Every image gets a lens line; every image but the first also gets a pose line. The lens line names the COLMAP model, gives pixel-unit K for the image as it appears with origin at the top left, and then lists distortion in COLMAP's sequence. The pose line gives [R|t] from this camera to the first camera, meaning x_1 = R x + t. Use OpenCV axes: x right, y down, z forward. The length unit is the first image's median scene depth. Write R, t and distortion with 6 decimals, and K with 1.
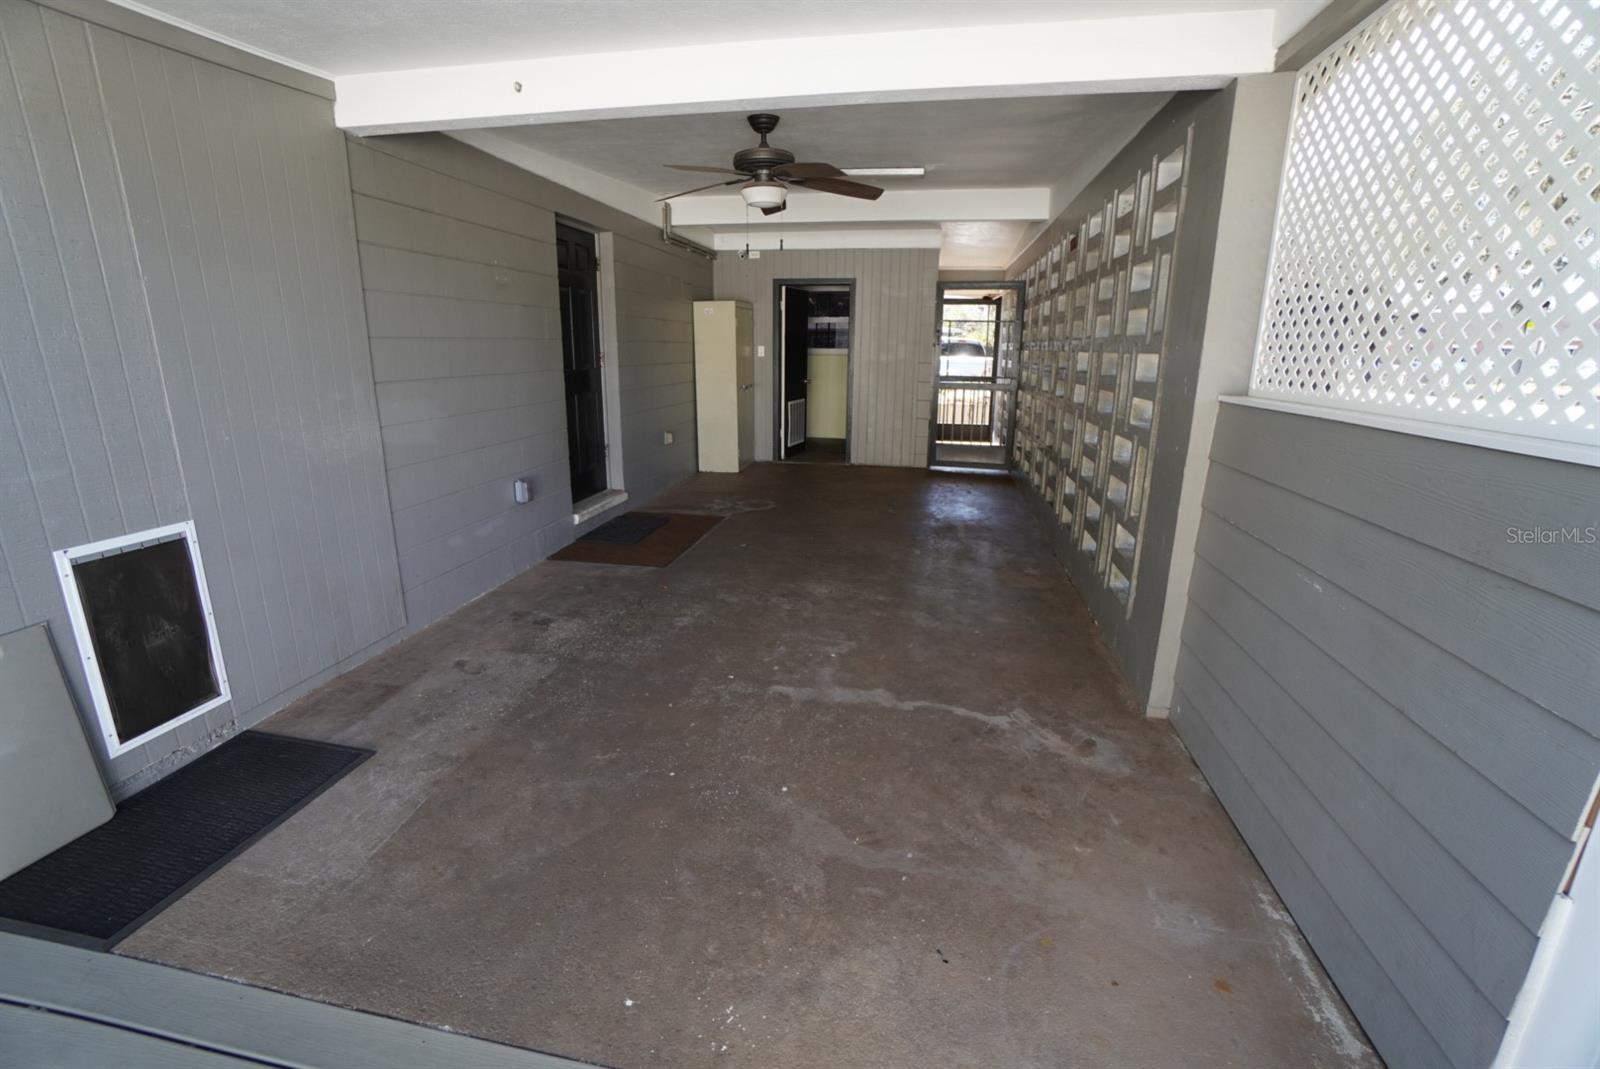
lens RADIAL K [[707.6, 0, 791.4], [0, 707.6, 532.5], [0, 0, 1]] dist [-0.070129, 0.025371]
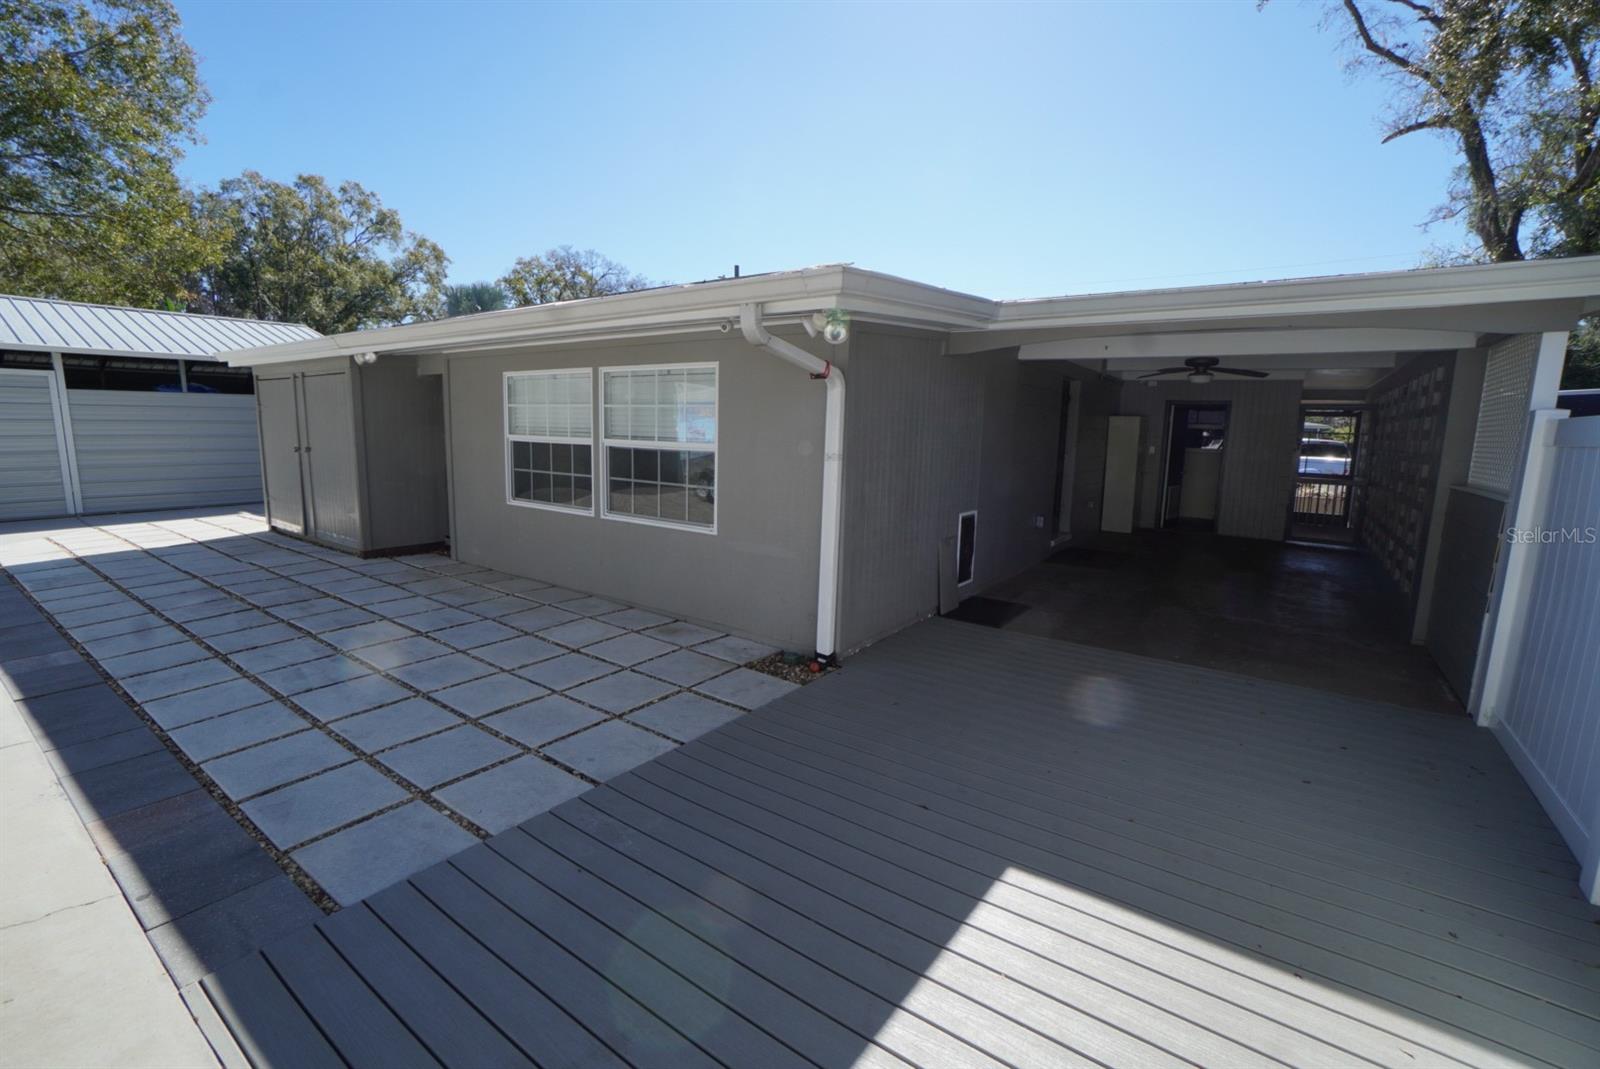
lens RADIAL K [[707.6, 0, 791.4], [0, 707.6, 532.5], [0, 0, 1]] dist [-0.070129, 0.025371]
pose [[0.907323, 0.075448, -0.413609, -0.119865], [-0.123034, 0.988349, -0.089608, 0.129293], [0.402029, 0.132191, 0.906034, -0.572235]]
